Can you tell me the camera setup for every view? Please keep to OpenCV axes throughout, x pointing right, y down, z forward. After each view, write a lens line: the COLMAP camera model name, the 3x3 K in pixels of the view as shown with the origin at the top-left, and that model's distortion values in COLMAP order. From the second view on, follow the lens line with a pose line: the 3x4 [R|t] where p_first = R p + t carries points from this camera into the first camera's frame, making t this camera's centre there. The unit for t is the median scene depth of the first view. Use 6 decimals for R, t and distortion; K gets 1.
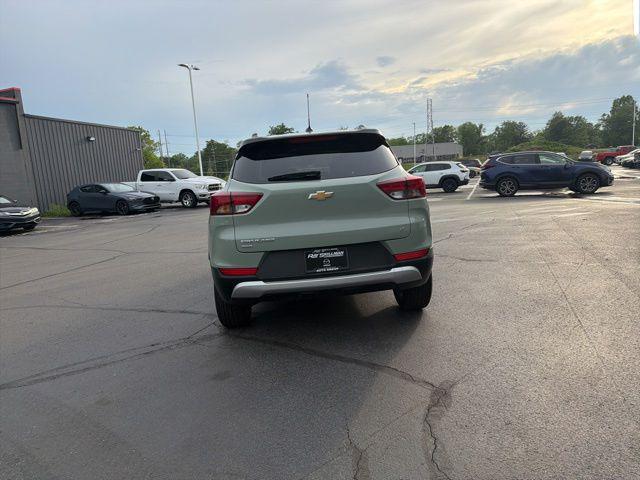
lens RADIAL K [[451.6, 0, 322.6], [0, 451.6, 242.2], [0, 0, 1]] dist [0.051924, -0.064200]
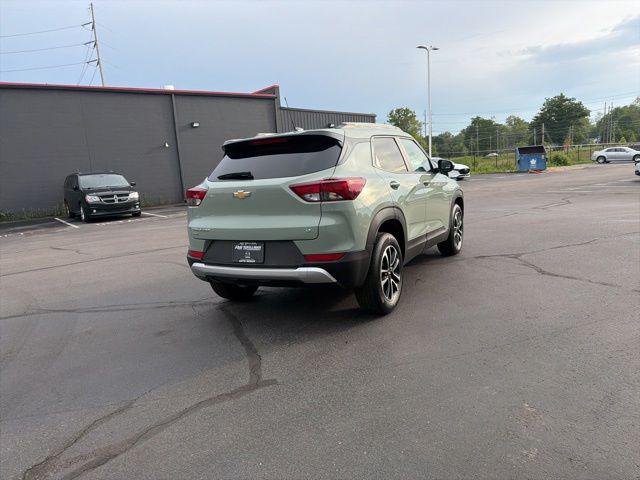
lens RADIAL K [[451.7, 0, 322.0], [0, 451.7, 237.9], [0, 0, 1]] dist [0.051377, -0.061117]
pose [[0.844218, 0.097183, -0.527117, 0.154805], [-0.077441, 0.995222, 0.059459, -0.015869], [0.530377, -0.009376, 0.847710, 0.031051]]
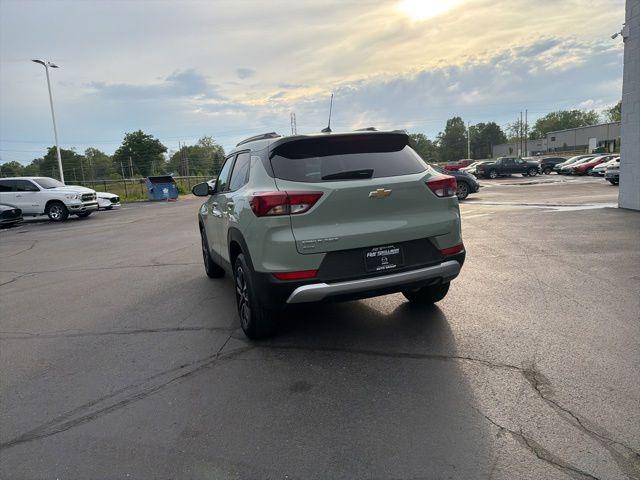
lens RADIAL K [[451.0, 0, 322.6], [0, 451.0, 236.6], [0, 0, 1]] dist [0.055330, -0.068659]
pose [[0.956911, -0.035289, 0.288230, -0.084401], [0.045327, 0.998573, -0.028227, 0.002950], [-0.286823, 0.040075, 0.957145, 0.016762]]
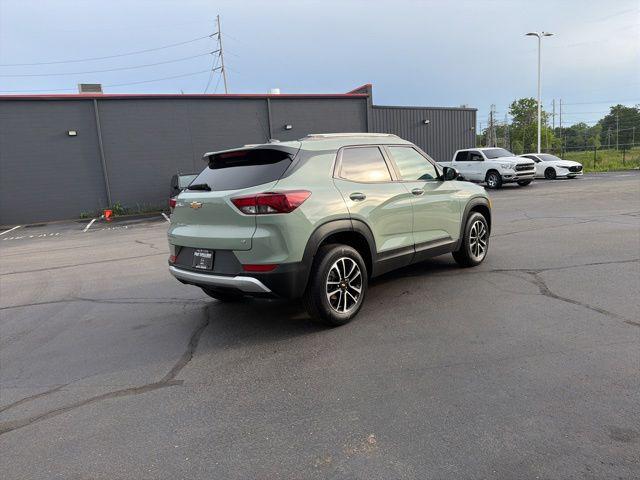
lens RADIAL K [[451.0, 0, 322.6], [0, 451.0, 236.6], [0, 0, 1]] dist [0.055330, -0.068659]
pose [[0.688365, 0.125566, -0.714414, 0.223439], [-0.092040, 0.992062, 0.085682, -0.031449], [0.719501, 0.006774, 0.694458, 0.081369]]
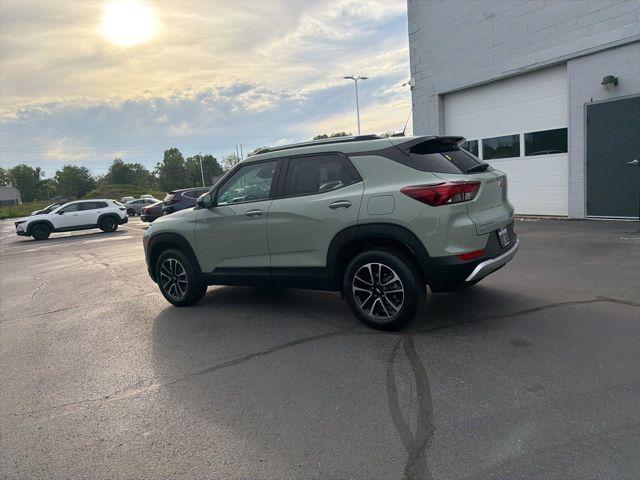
lens RADIAL K [[451.0, 0, 322.6], [0, 451.0, 236.6], [0, 0, 1]] dist [0.055330, -0.068659]
pose [[0.625562, -0.082169, 0.775835, -0.259674], [0.166125, 0.985662, -0.029556, -0.000963], [-0.762282, 0.147375, 0.630243, 0.123353]]
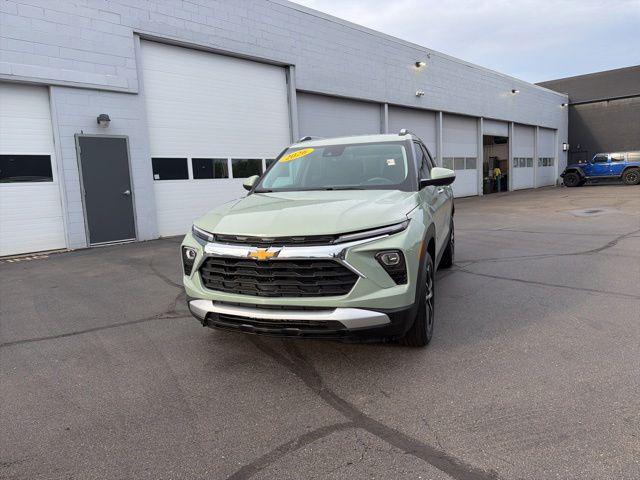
lens RADIAL K [[451.7, 0, 322.0], [0, 451.7, 237.9], [0, 0, 1]] dist [0.051377, -0.061117]
pose [[-0.915854, 0.051033, 0.398254, -0.108694], [0.164617, 0.952418, 0.256519, -0.097959], [-0.366213, 0.300493, -0.880677, 0.634603]]
